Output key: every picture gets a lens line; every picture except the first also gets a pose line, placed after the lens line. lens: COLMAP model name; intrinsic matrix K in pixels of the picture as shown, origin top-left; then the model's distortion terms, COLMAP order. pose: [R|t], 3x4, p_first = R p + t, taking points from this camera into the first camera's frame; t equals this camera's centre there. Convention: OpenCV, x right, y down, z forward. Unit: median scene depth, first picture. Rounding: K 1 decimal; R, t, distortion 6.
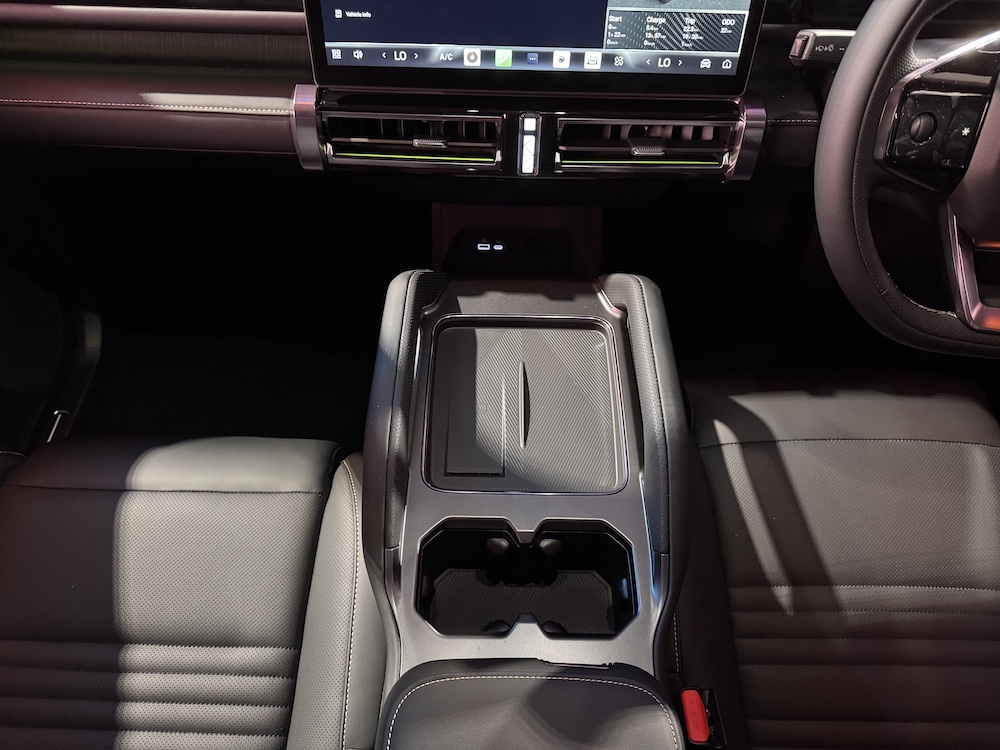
lens RADIAL K [[734.0, 0, 495.0], [0, 734.0, 390.5], [0, 0, 1]] dist [0.036422, -0.062278]
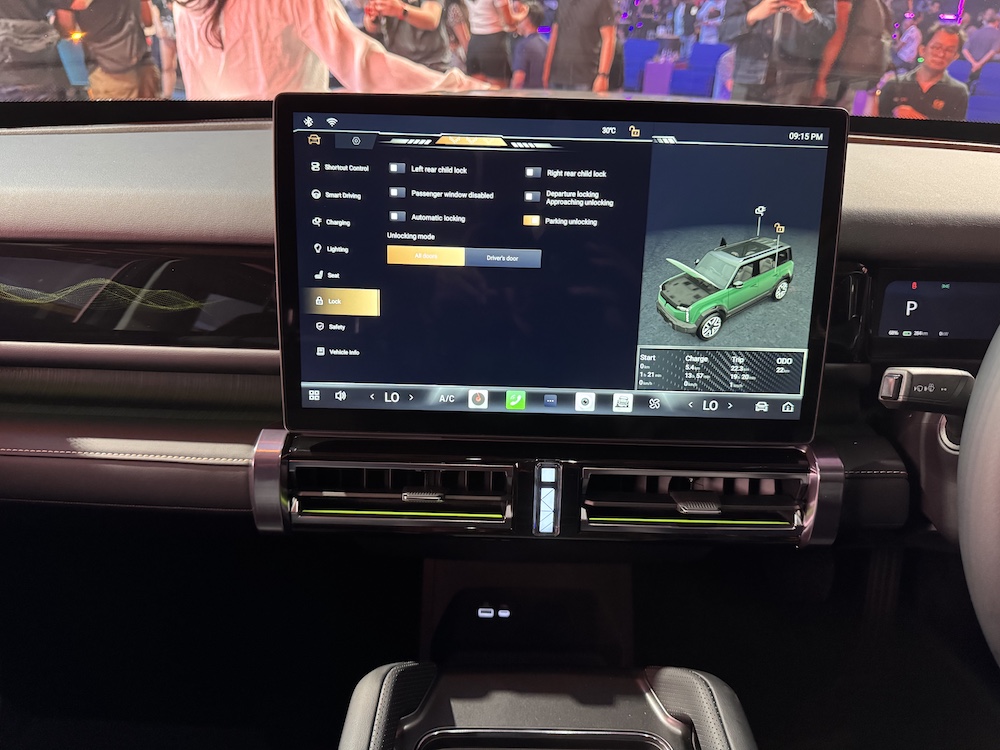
lens RADIAL K [[734.0, 0, 487.0], [0, 734.0, 377.8], [0, 0, 1]] dist [0.036422, -0.062278]
pose [[0.999983, 0.001893, -0.005514, -0.015643], [-0.004155, 0.894870, -0.446308, -0.099295], [0.004090, 0.446323, 0.894863, 0.238220]]
